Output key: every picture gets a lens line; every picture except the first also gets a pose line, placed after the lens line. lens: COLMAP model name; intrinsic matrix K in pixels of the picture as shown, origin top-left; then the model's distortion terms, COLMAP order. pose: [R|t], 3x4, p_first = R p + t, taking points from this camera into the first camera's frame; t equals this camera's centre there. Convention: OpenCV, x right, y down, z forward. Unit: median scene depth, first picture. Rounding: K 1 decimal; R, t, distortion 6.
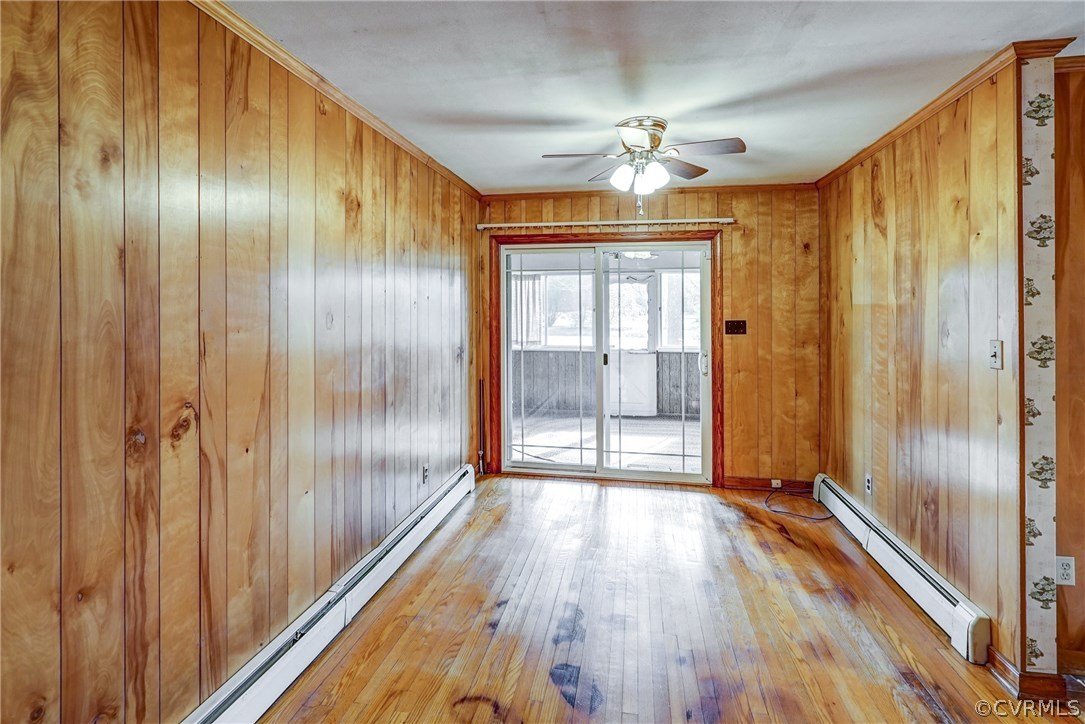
lens RADIAL K [[508.4, 0, 545.1], [0, 508.4, 311.7], [0, 0, 1]] dist [-0.000736, 0.000245]
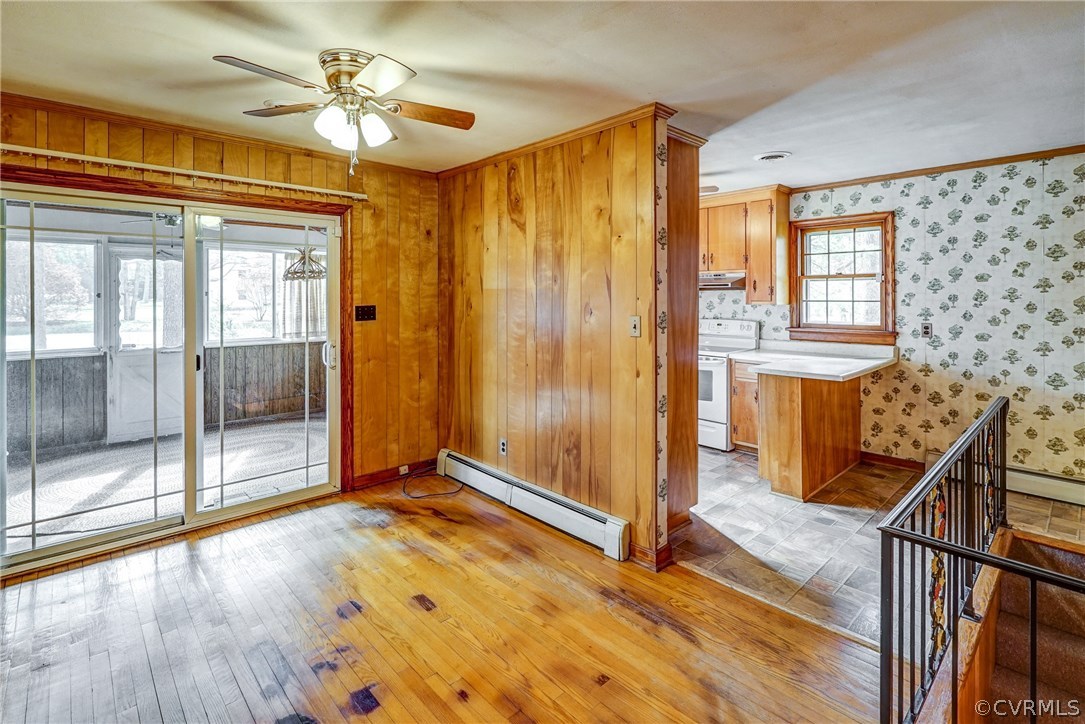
lens RADIAL K [[514.6, 0, 541.7], [0, 514.6, 293.9], [0, 0, 1]] dist [-0.002093, -0.000168]
pose [[0.608596, 0.000005, 0.793480, -0.184599], [0.004300, 0.999985, -0.003305, 0.000426], [-0.793469, 0.005423, 0.608587, 0.186311]]
